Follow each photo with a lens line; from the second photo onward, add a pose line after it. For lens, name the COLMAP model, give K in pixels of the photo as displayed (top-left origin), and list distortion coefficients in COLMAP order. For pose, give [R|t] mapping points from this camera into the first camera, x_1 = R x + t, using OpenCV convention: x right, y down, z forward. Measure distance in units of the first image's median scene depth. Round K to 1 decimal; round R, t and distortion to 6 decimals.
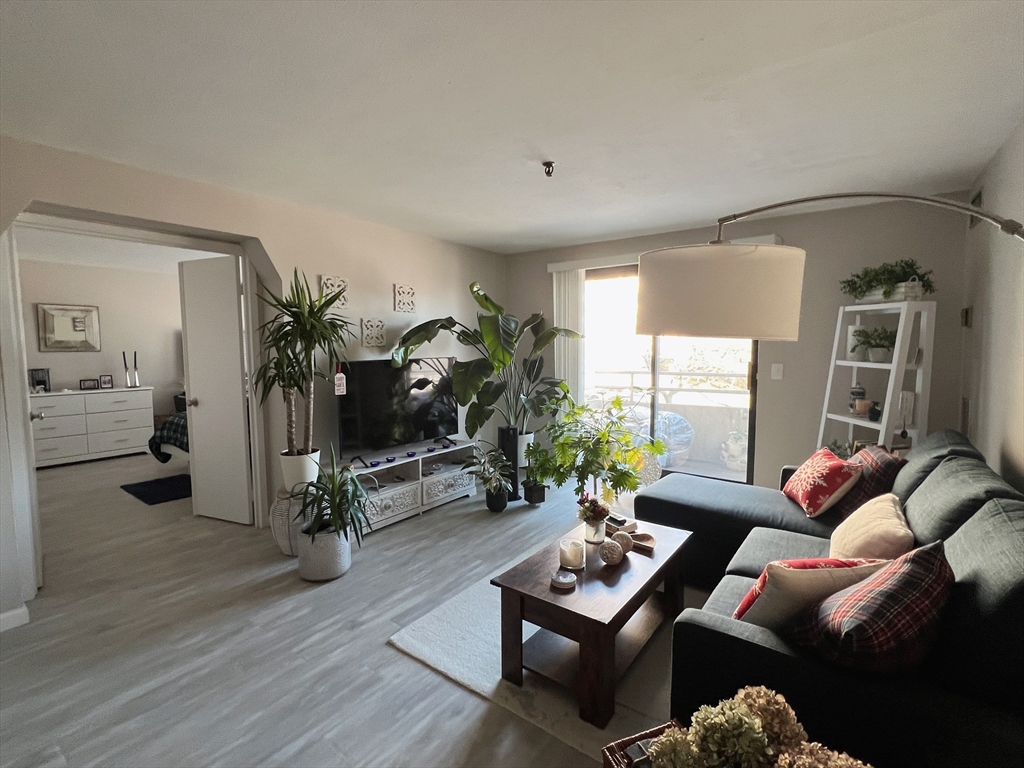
lens RADIAL K [[479.4, 0, 507.4], [0, 479.4, 379.0], [0, 0, 1]] dist [0.002935, 0.000686]
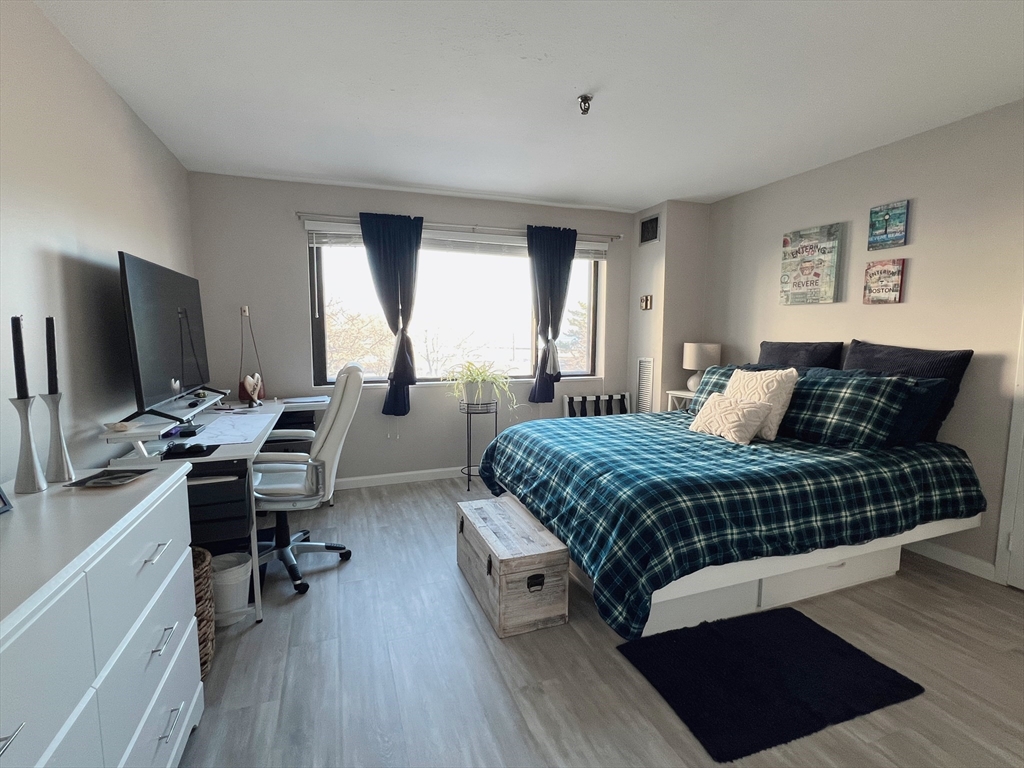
lens RADIAL K [[479.4, 0, 512.8], [0, 479.4, 381.5], [0, 0, 1]] dist [0.002935, 0.000686]
pose [[0.547038, -0.076614, 0.833594, -0.905314], [0.057848, 0.996882, 0.053659, -0.031276], [-0.835107, 0.018869, 0.549765, 0.764677]]
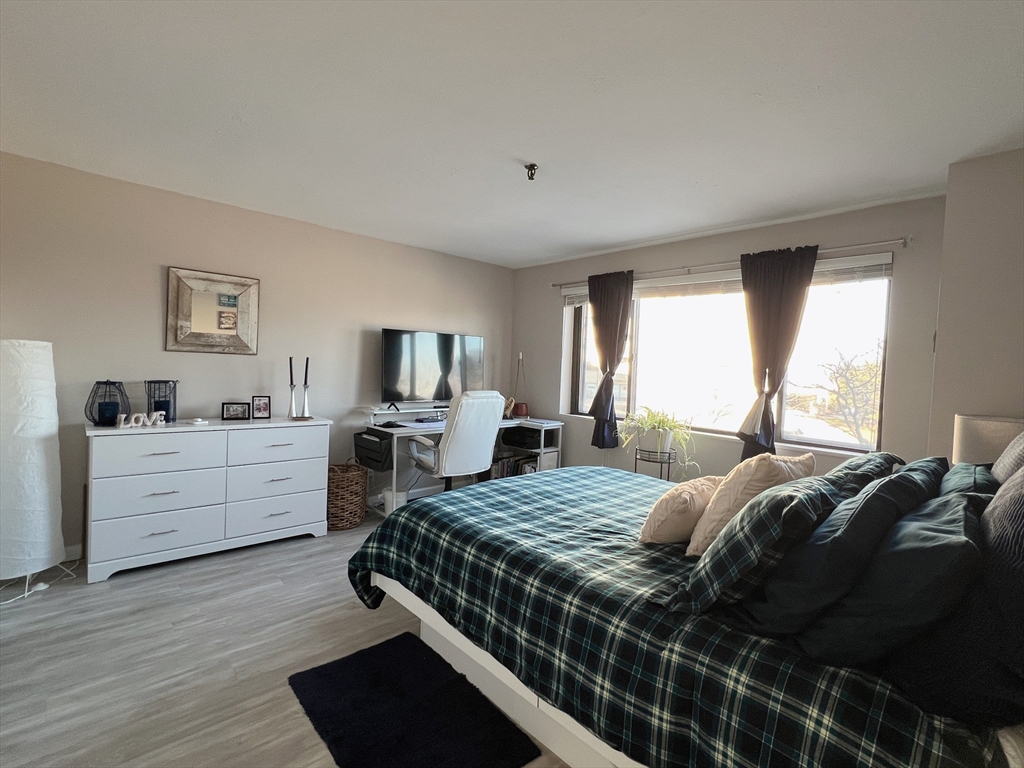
lens RADIAL K [[479.4, 0, 511.3], [0, 479.4, 380.5], [0, 0, 1]] dist [0.002935, 0.000686]
pose [[0.982544, 0.054610, -0.177835, -0.452224], [-0.062196, 0.997365, -0.037358, -0.025014], [0.175326, 0.047766, 0.983351, 0.498216]]
